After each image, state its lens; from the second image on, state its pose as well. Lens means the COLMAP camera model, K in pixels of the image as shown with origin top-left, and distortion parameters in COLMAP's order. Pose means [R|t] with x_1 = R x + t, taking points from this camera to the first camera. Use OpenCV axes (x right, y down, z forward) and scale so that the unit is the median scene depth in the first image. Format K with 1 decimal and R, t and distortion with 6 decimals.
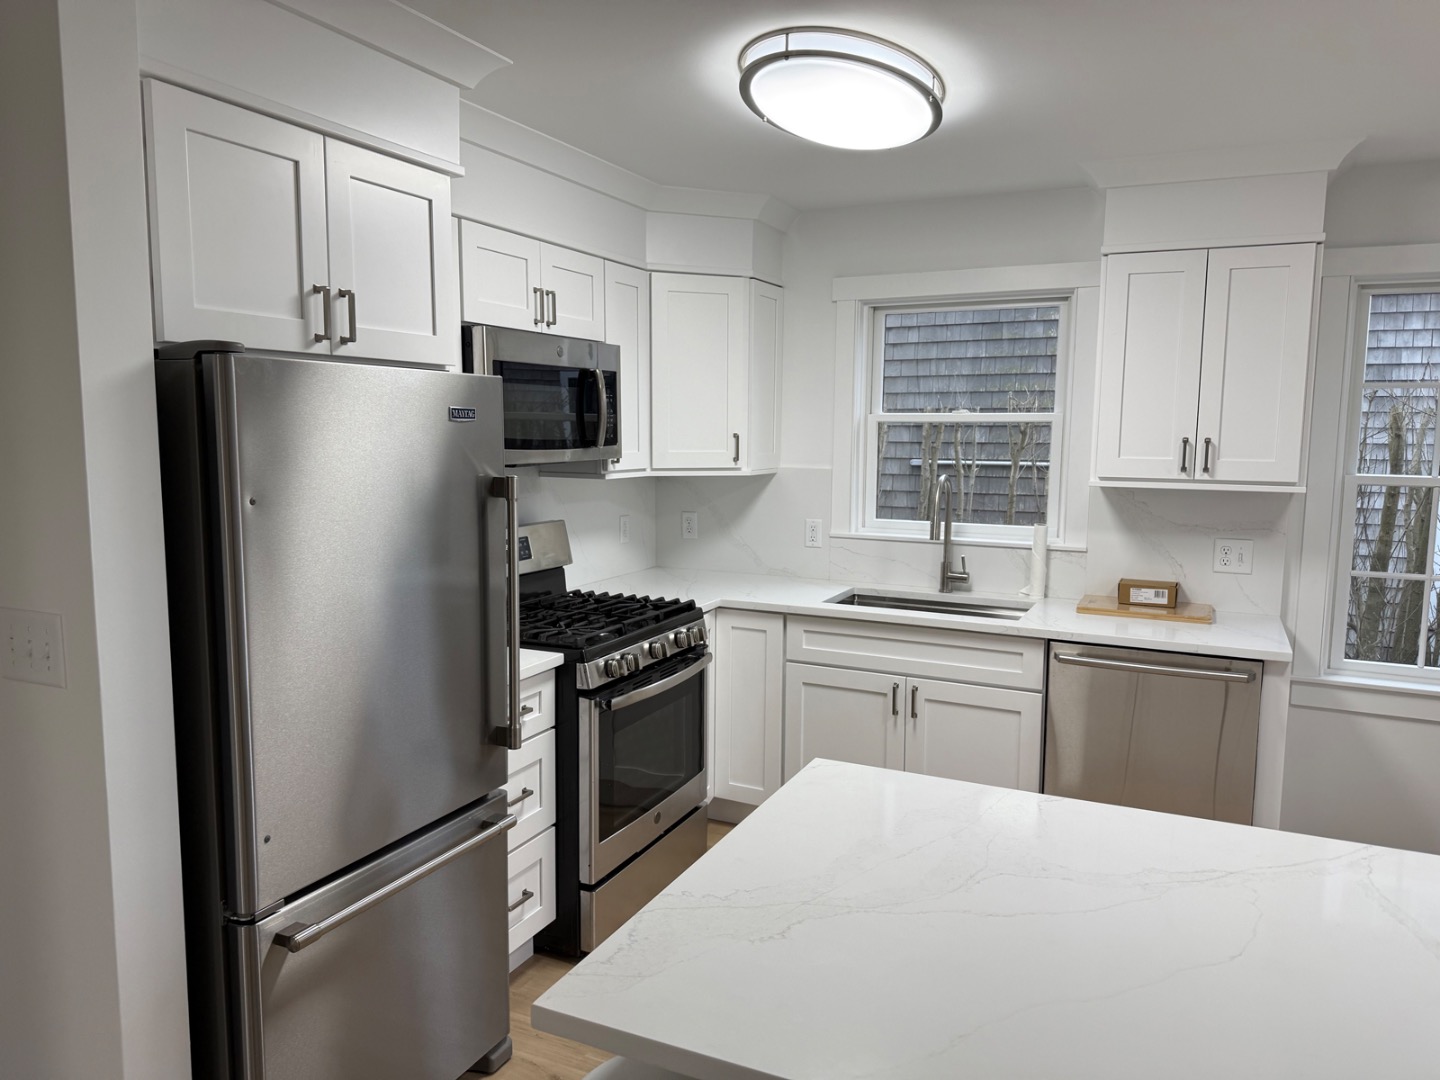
lens RADIAL K [[1009.8, 0, 725.3], [0, 1009.8, 537.7], [0, 0, 1]] dist [0.091705, -0.107956]
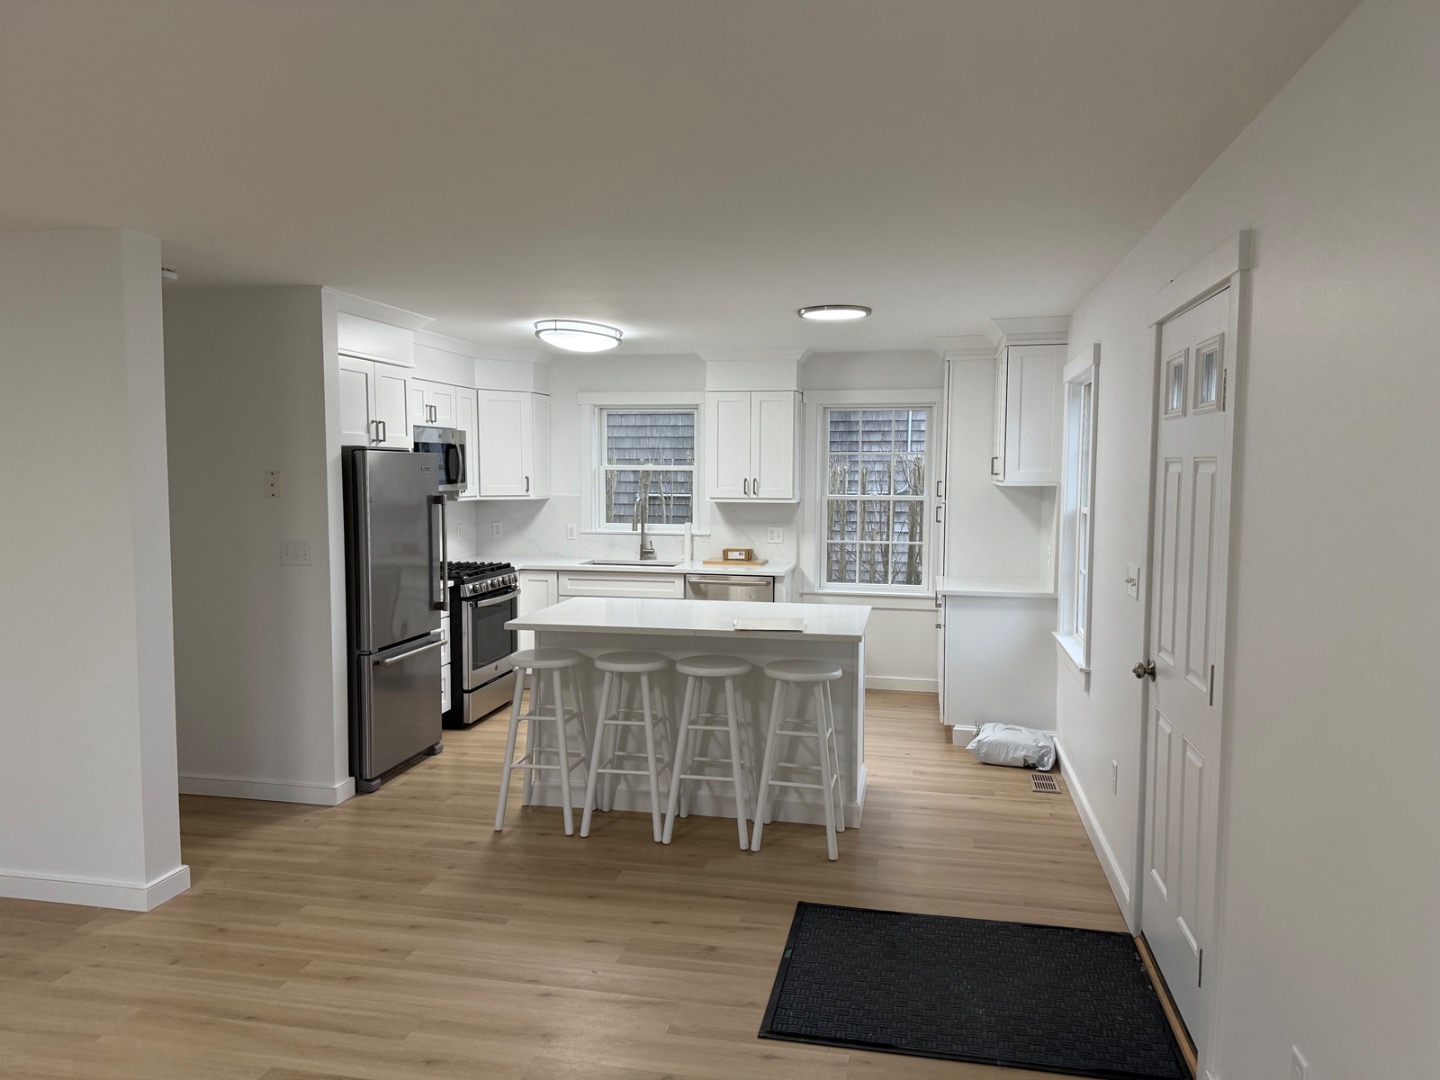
lens RADIAL K [[1009.8, 0, 729.2], [0, 1009.8, 545.8], [0, 0, 1]] dist [0.091705, -0.107956]
pose [[0.969586, -0.023032, 0.243666, -0.094290], [0.031057, 0.999093, -0.029144, 0.097390], [-0.242773, 0.035825, 0.969421, -0.966850]]
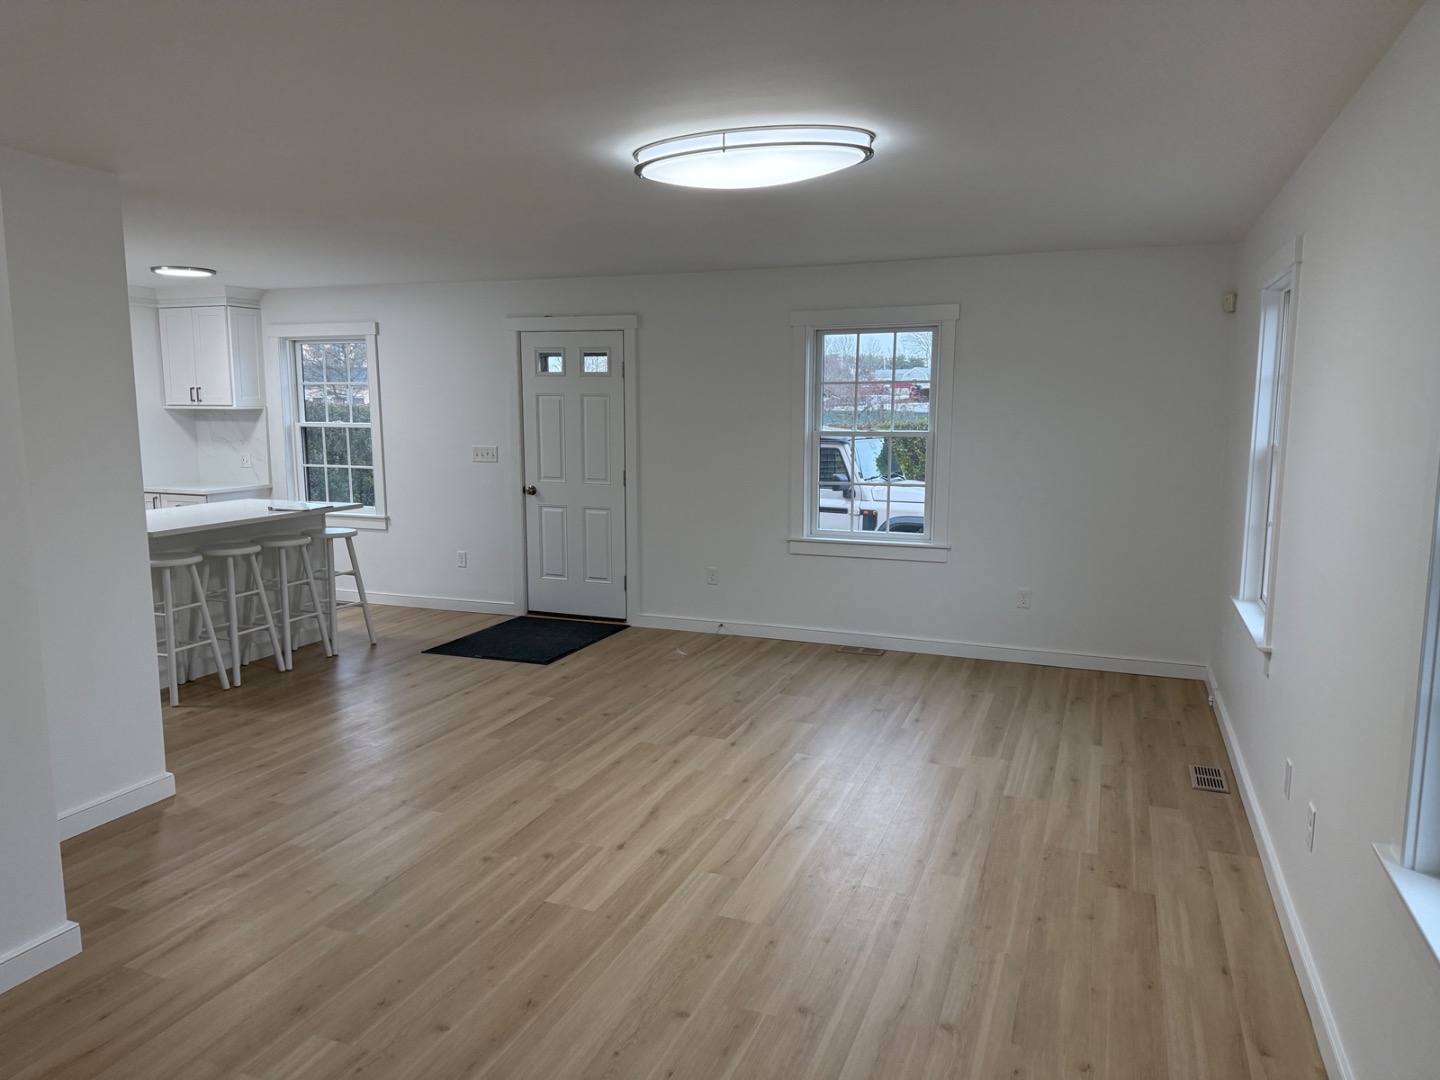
lens RADIAL K [[1009.8, 0, 700.0], [0, 1009.8, 532.3], [0, 0, 1]] dist [0.091705, -0.107956]
pose [[-0.056516, -0.140435, 0.988476, -1.555798], [0.112688, 0.982834, 0.146077, 0.021204], [-0.992022, 0.119645, -0.039720, -0.392796]]
